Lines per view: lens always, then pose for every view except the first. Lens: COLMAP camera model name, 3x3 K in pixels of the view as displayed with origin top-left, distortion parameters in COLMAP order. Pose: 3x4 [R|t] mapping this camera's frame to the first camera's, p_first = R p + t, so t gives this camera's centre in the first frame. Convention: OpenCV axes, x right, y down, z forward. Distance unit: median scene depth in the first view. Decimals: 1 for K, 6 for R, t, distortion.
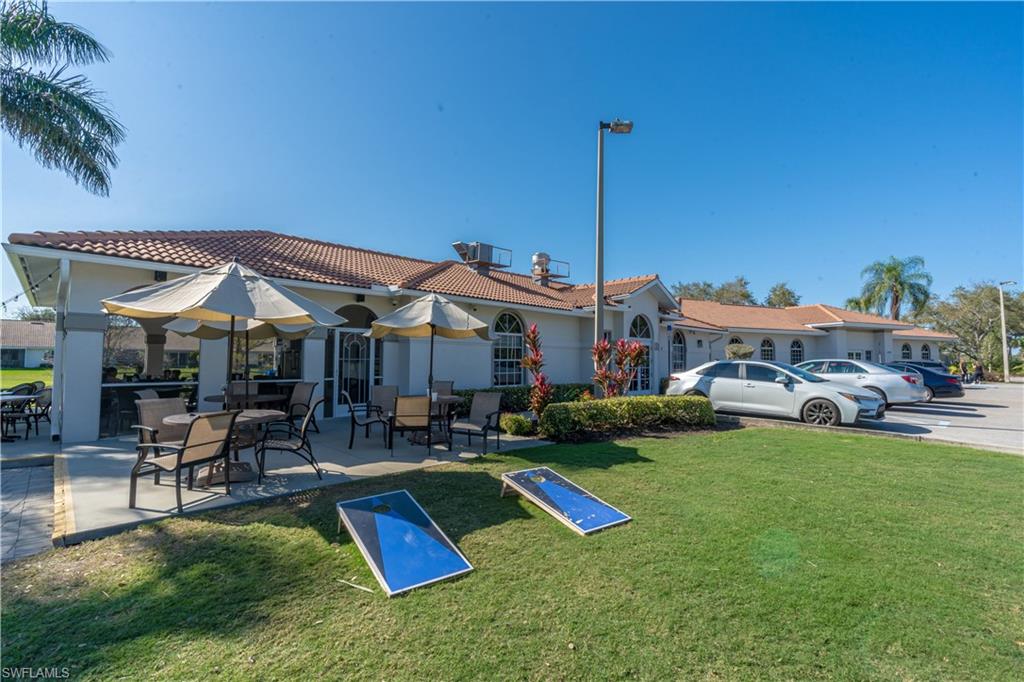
lens RADIAL K [[471.8, 0, 507.3], [0, 471.8, 339.5], [0, 0, 1]] dist [-0.004273, 0.000994]
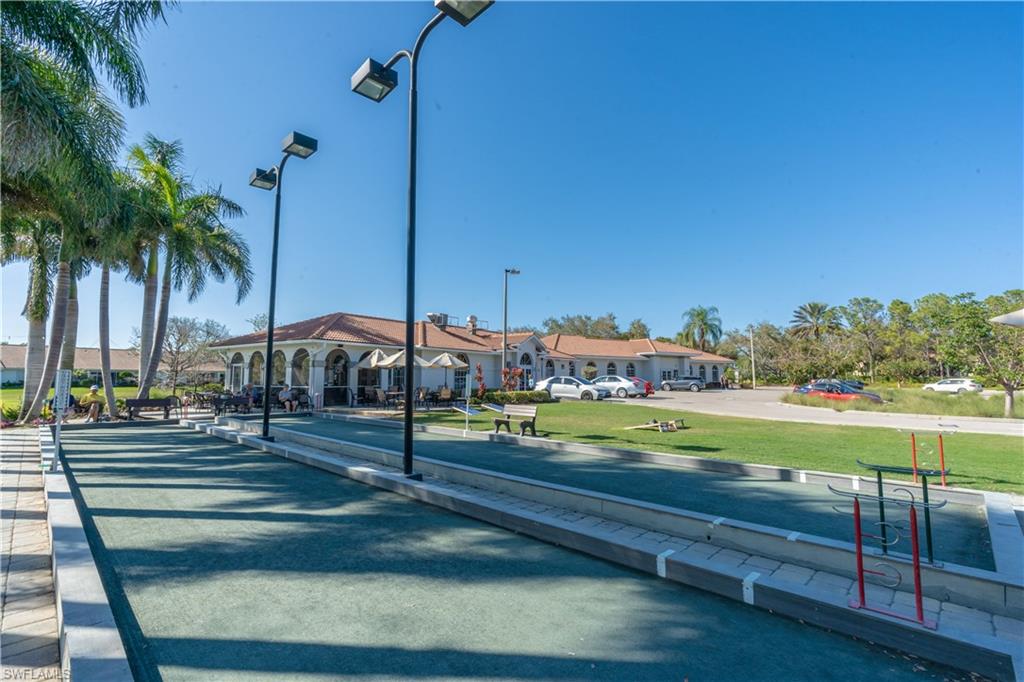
lens RADIAL K [[471.8, 0, 507.3], [0, 471.8, 339.5], [0, 0, 1]] dist [-0.004273, 0.000994]
pose [[0.980111, 0.009175, 0.198238, -0.170256], [-0.001641, 0.999271, -0.038135, -0.033683], [-0.198444, 0.037051, 0.979412, -0.855462]]
